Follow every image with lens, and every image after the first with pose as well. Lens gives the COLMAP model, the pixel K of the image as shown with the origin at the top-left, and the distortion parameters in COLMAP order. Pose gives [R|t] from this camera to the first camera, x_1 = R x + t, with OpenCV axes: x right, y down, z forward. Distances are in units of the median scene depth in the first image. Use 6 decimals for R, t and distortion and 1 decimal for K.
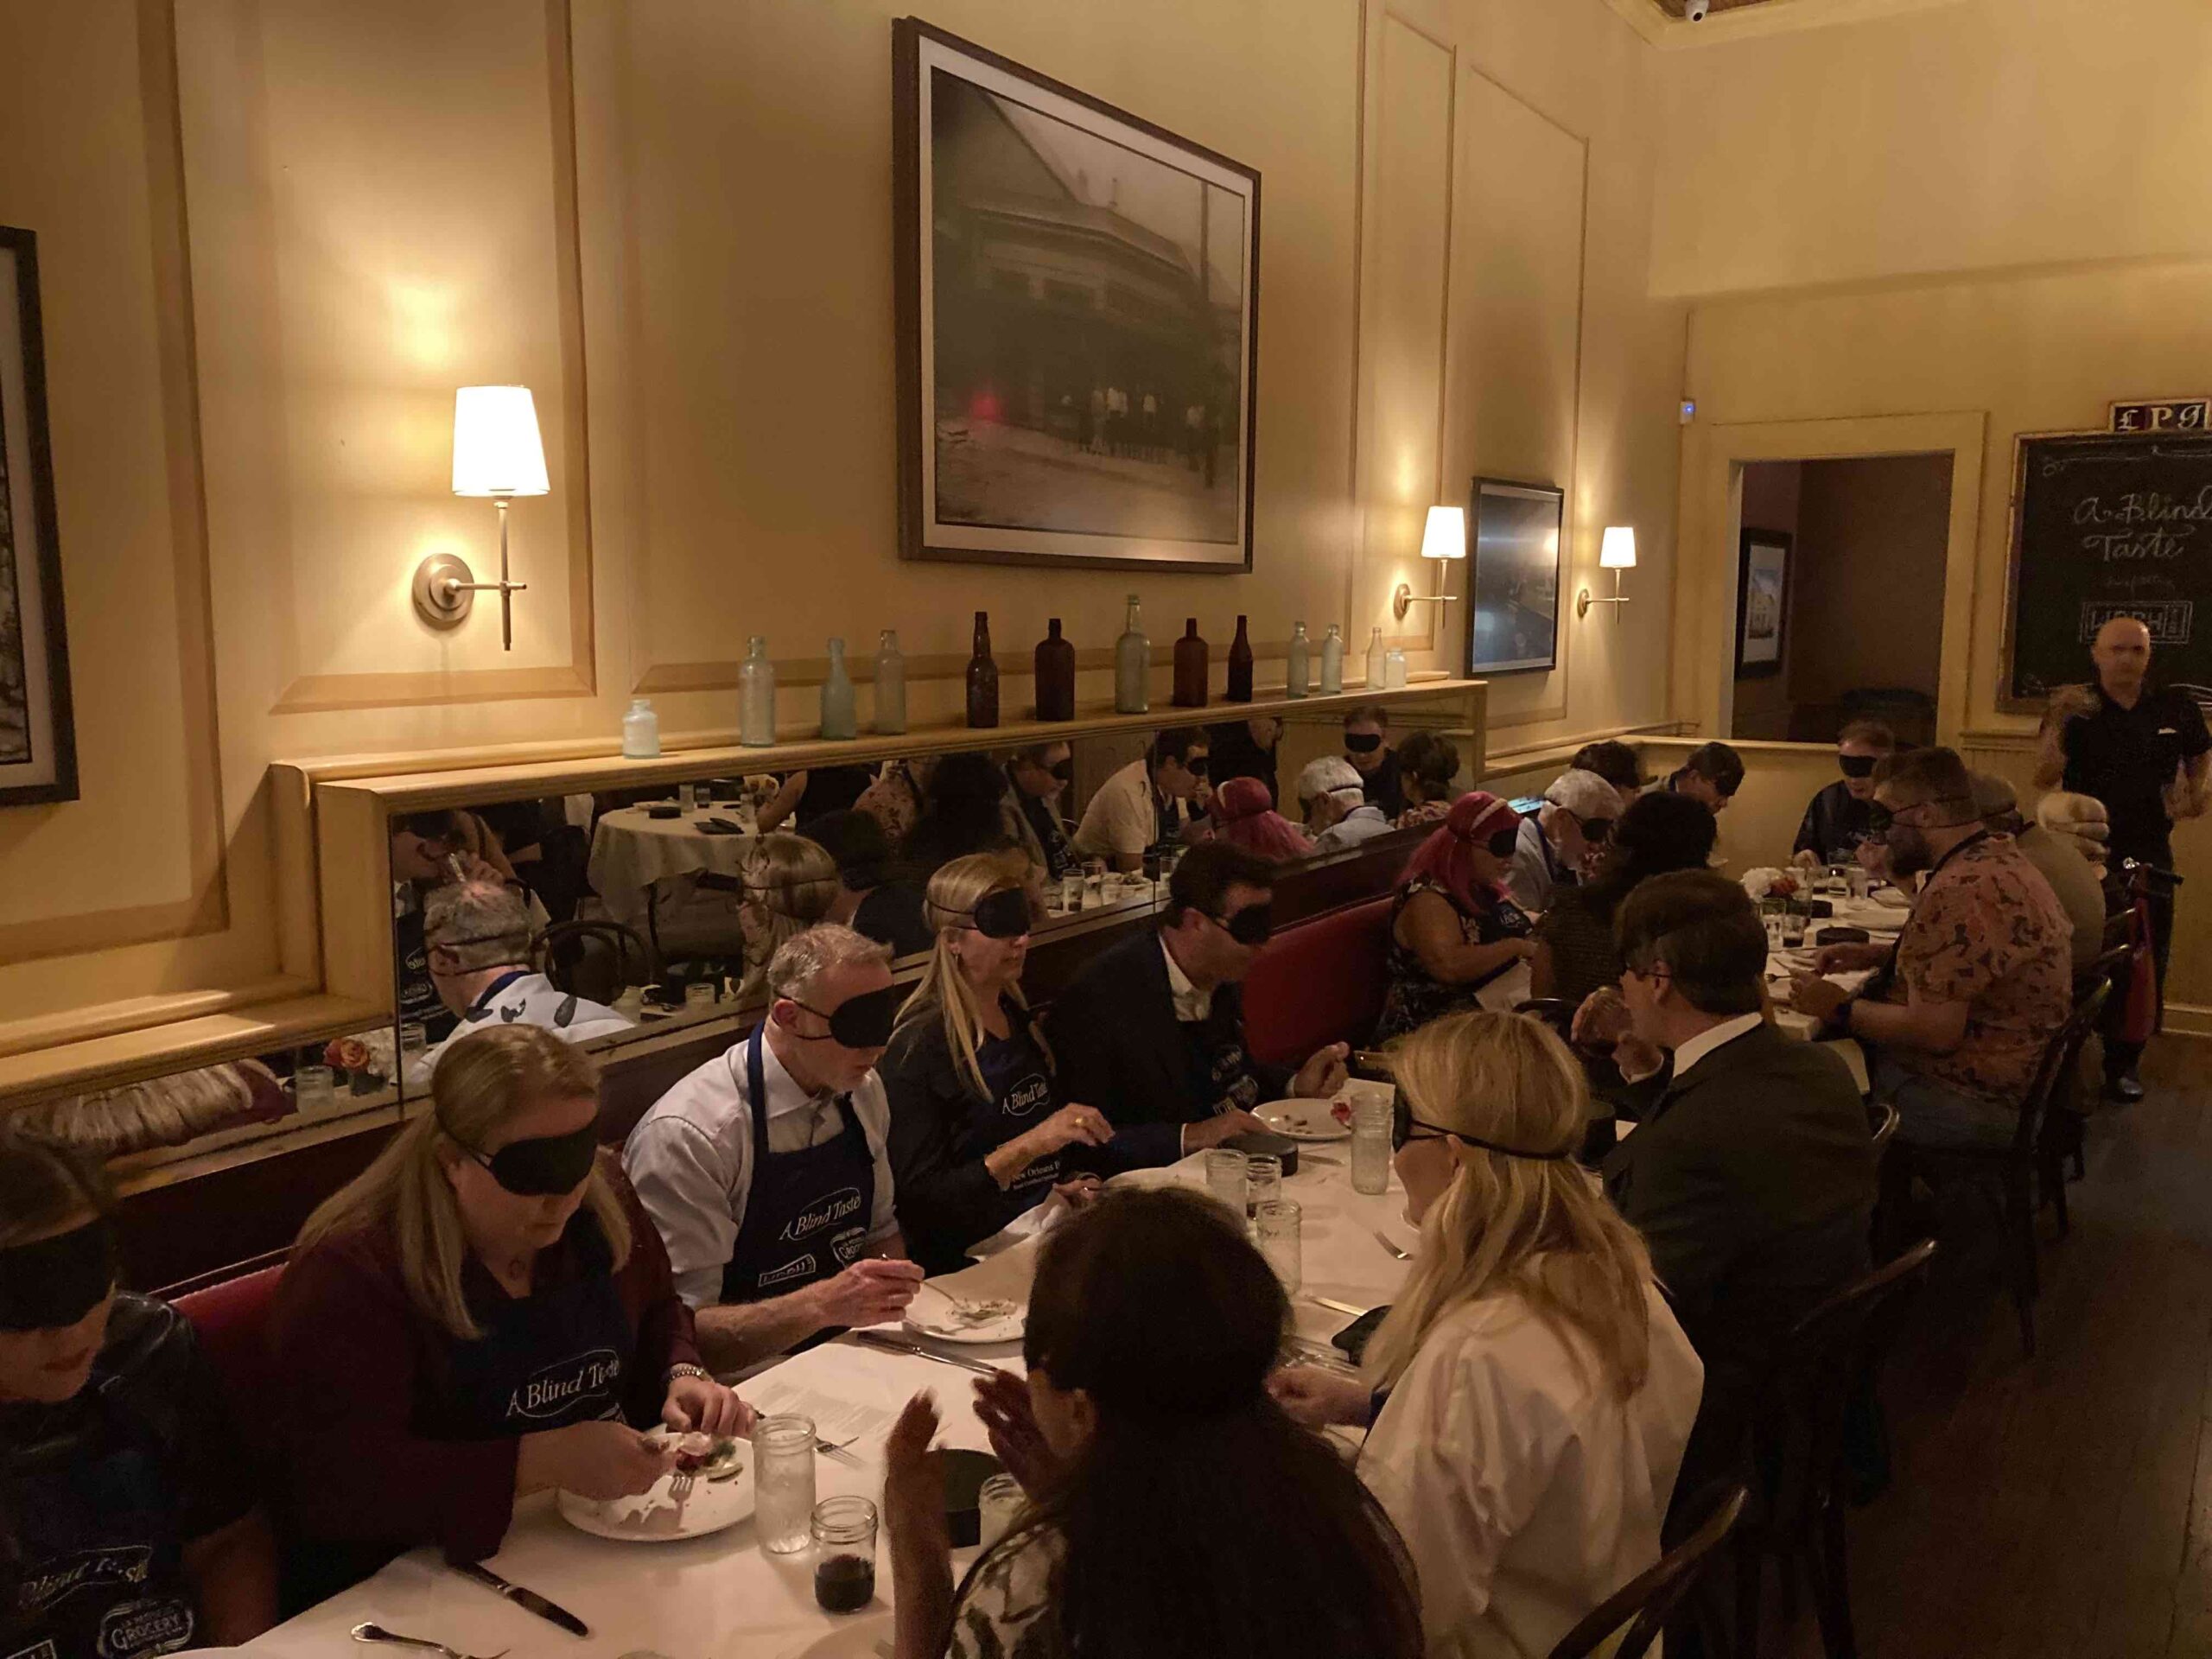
lens RADIAL K [[1792.8, 0, 1114.0], [0, 1792.8, 830.8], [0, 0, 1]] dist [0.037267, -0.002234]
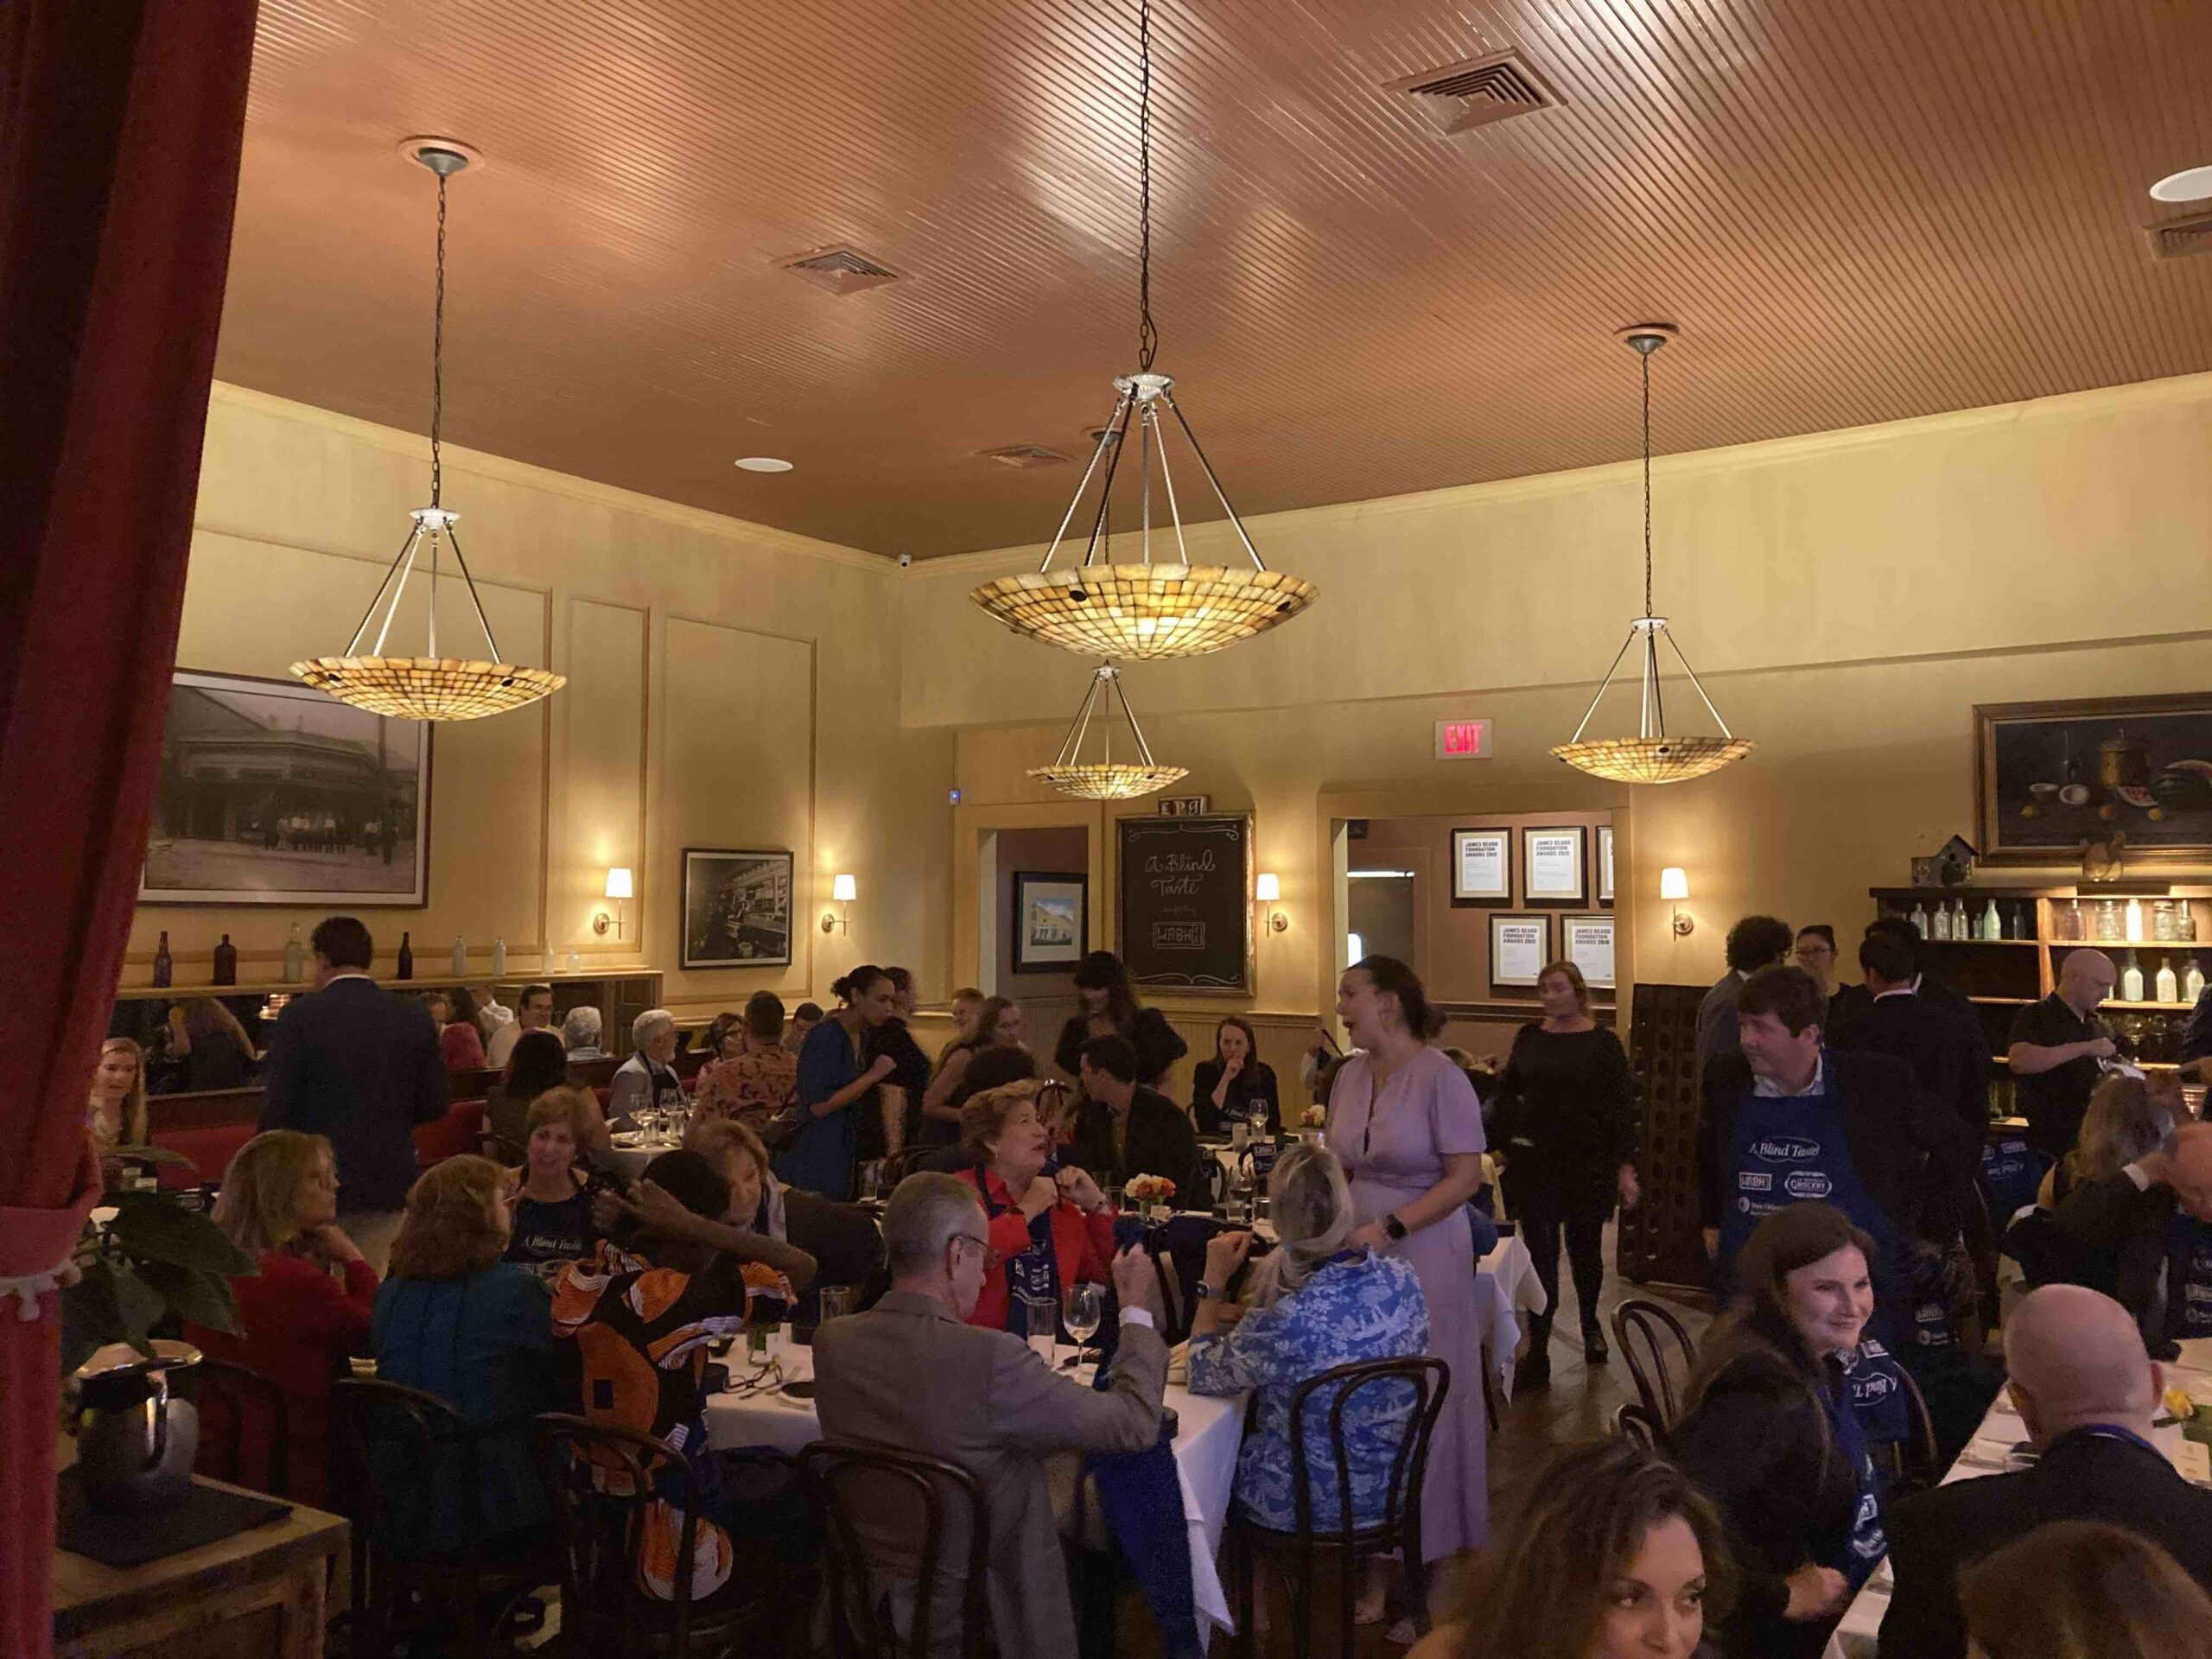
lens RADIAL K [[1792.8, 0, 1113.6], [0, 1792.8, 811.1], [0, 0, 1]] dist [0.037267, -0.002234]
pose [[0.999961, -0.005525, 0.006937, 0.925260], [0.006728, 0.982237, -0.187524, 0.128594], [-0.005778, 0.187563, 0.982235, -0.993407]]
